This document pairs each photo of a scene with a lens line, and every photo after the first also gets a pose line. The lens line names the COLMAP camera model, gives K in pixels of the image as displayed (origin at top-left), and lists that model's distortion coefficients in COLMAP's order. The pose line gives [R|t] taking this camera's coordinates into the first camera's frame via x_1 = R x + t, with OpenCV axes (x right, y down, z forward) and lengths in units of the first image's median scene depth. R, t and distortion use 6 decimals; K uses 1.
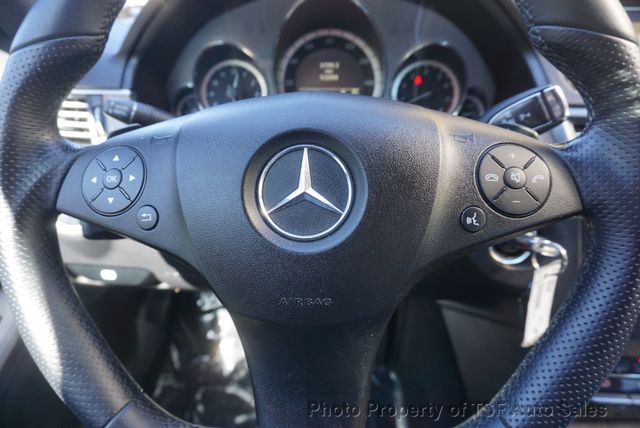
lens RADIAL K [[429.2, 0, 313.6], [0, 429.2, 216.2], [0, 0, 1]] dist [-0.047238, 0.042674]
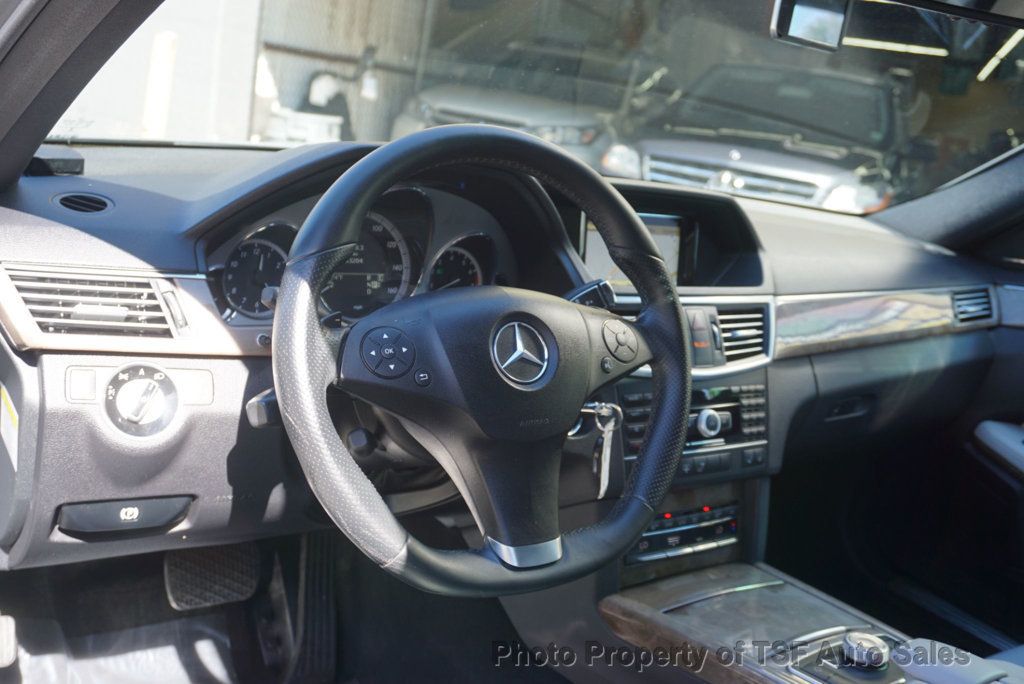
lens RADIAL K [[1000.7, 0, 512.0], [0, 1000.7, 342.0], [0, 0, 1]] dist [0.003183, -0.012853]
pose [[0.791650, -0.028646, 0.610303, -1.193583], [0.143215, 0.979771, -0.139782, 0.214615], [-0.593952, 0.198063, 0.779738, -0.943106]]
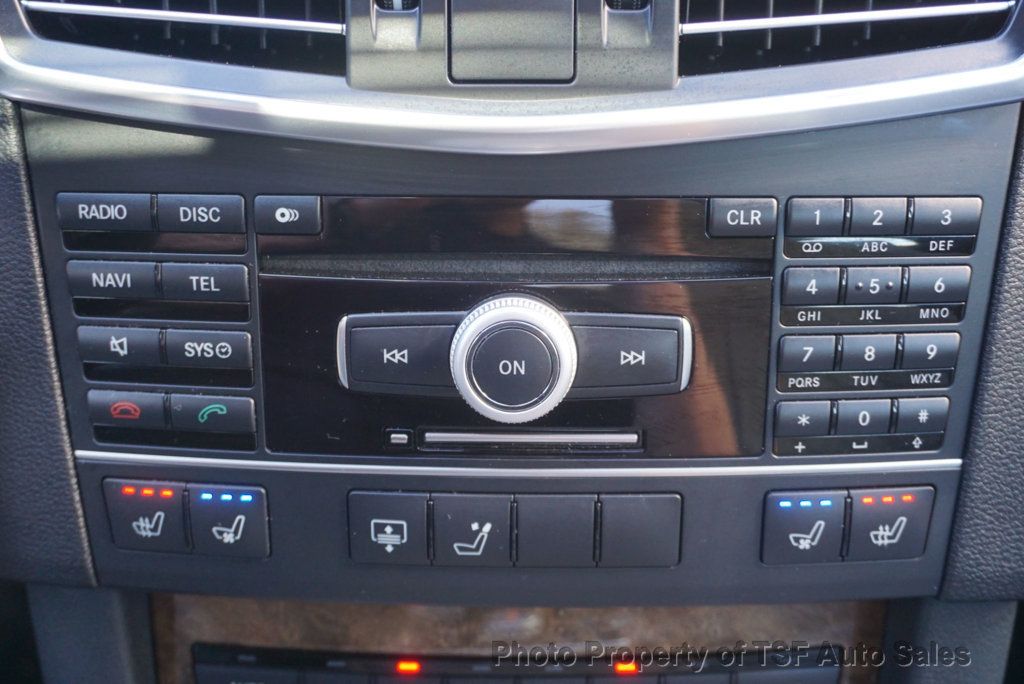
lens RADIAL K [[1239.0, 0, 512.0], [0, 1239.0, 342.0], [0, 0, 1]] dist [0.005879, 0.003549]
pose [[0.999818, -0.011453, 0.015255, 0.857223], [0.010029, 0.995857, 0.090382, 0.052629], [-0.016227, -0.090212, 0.995790, 0.186636]]
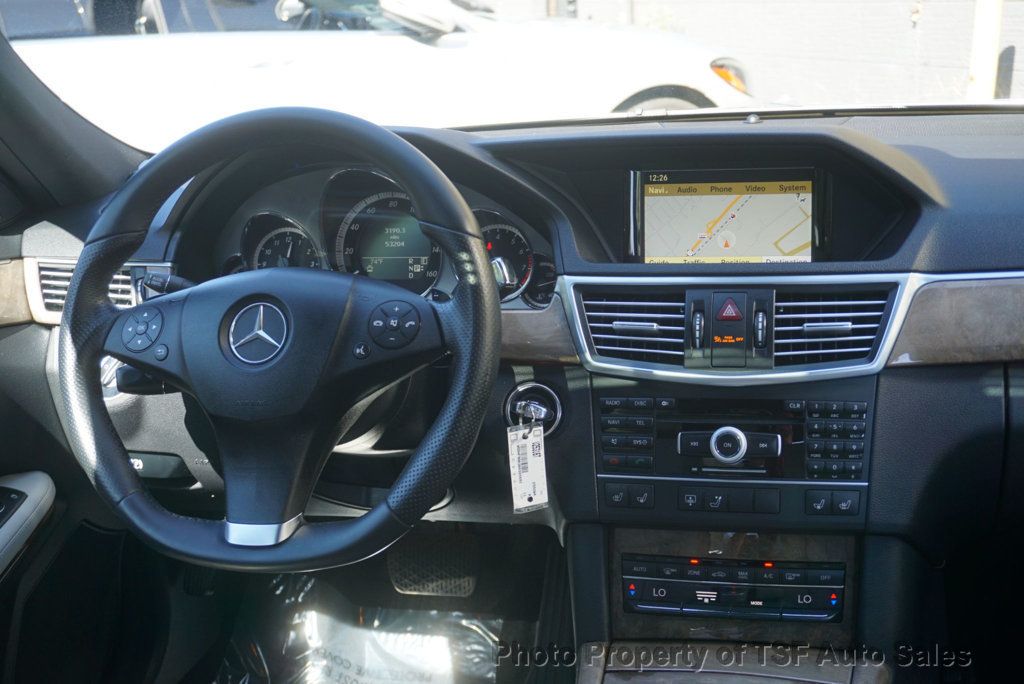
lens RADIAL K [[1322.9, 0, 491.2], [0, 1322.9, 330.5], [0, 0, 1]] dist [-0.001582, -0.006271]
pose [[0.978009, -0.001825, -0.208554, 0.957908], [-0.041111, 0.978655, -0.201355, 0.457873], [0.204470, 0.205501, 0.957059, -1.802689]]
